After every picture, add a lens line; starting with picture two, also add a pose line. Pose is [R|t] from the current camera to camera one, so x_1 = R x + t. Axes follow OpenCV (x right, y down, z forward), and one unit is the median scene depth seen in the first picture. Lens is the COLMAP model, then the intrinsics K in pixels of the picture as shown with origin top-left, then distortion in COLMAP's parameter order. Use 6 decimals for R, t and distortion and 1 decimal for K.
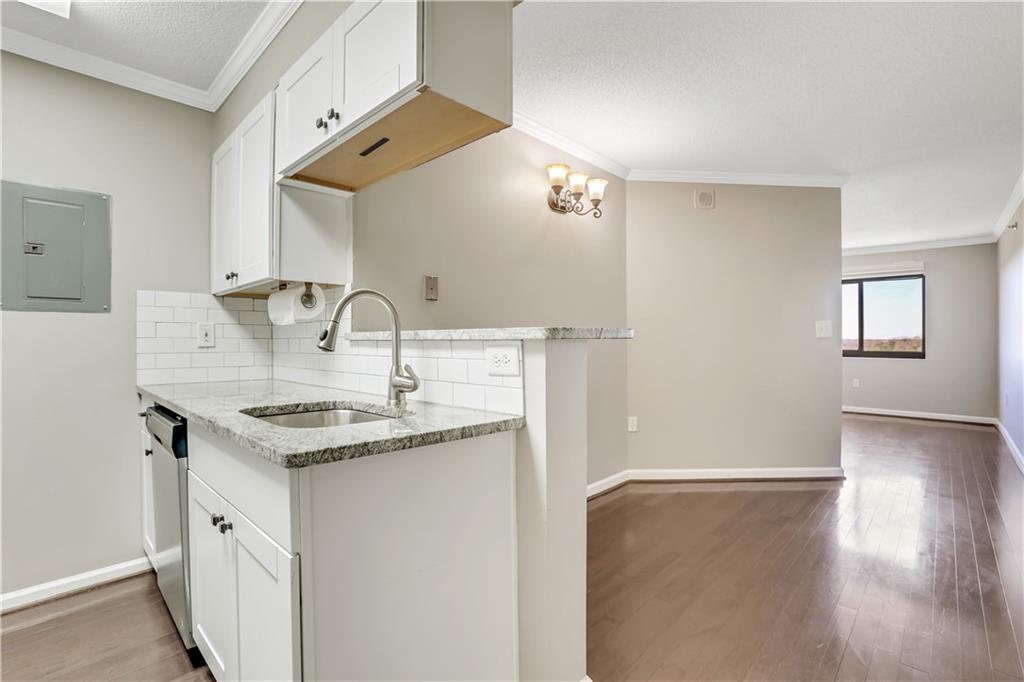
lens RADIAL K [[477.0, 0, 499.4], [0, 477.0, 340.3], [0, 0, 1]] dist [-0.057359, 0.017860]
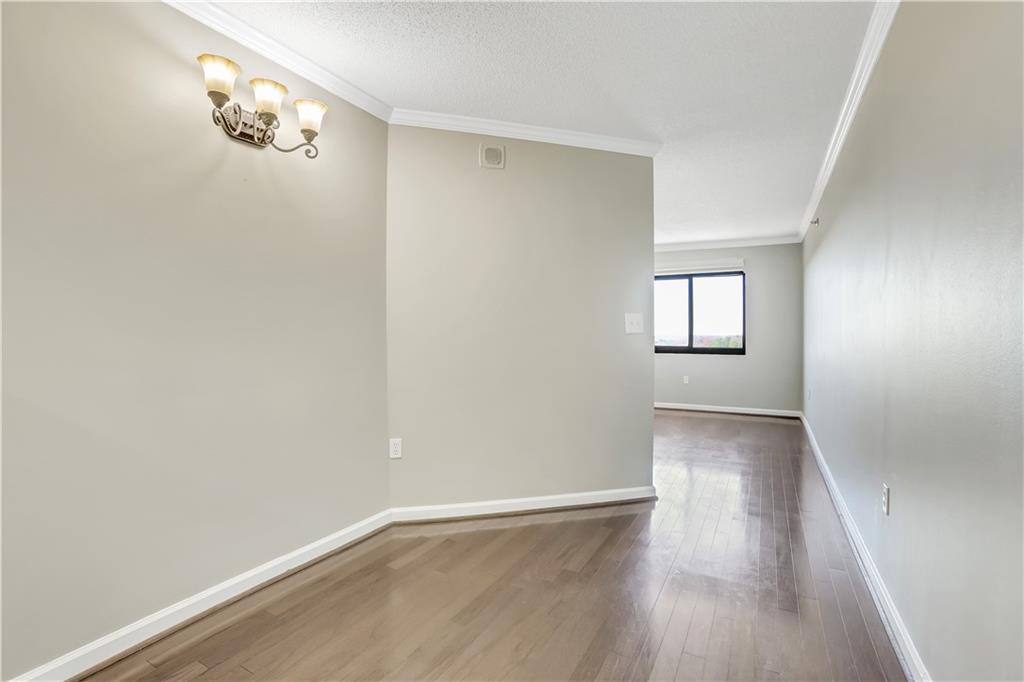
lens RADIAL K [[477.0, 0, 505.3], [0, 477.0, 344.4], [0, 0, 1]] dist [-0.057359, 0.017860]
pose [[0.966035, -0.006504, 0.258331, 0.240146], [0.002658, 0.999880, 0.015236, 0.000696], [-0.258399, -0.014032, 0.965936, 0.217441]]
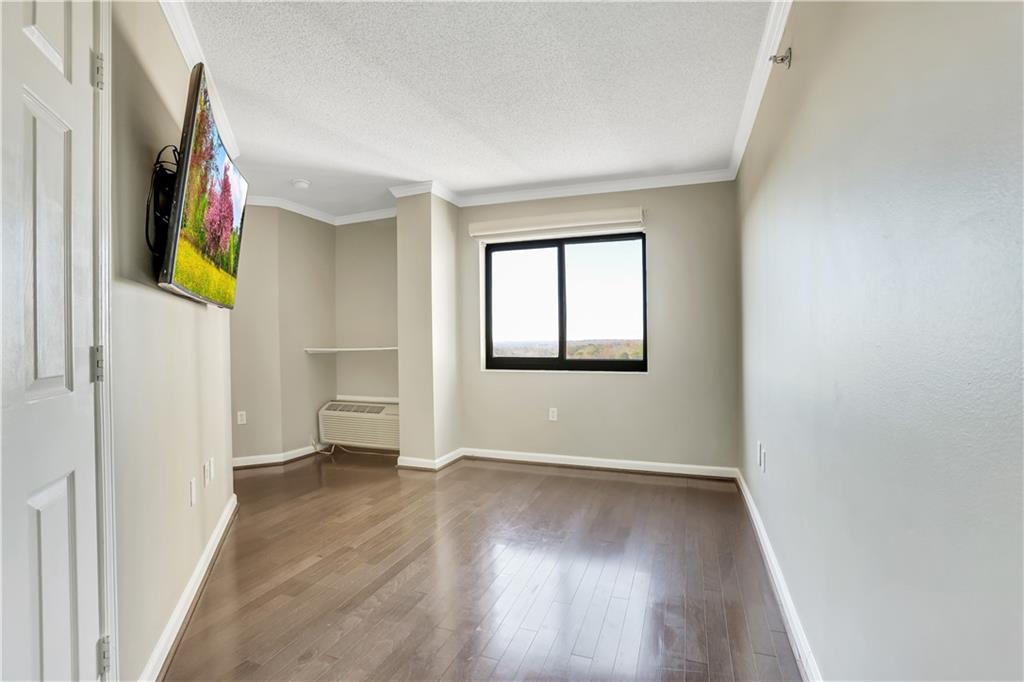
lens RADIAL K [[477.0, 0, 509.6], [0, 477.0, 344.7], [0, 0, 1]] dist [-0.057359, 0.017860]
pose [[0.912649, 0.001902, 0.408740, 0.841074], [0.003267, 0.999923, -0.011948, 0.020496], [-0.408731, 0.012239, 0.912573, 0.835148]]
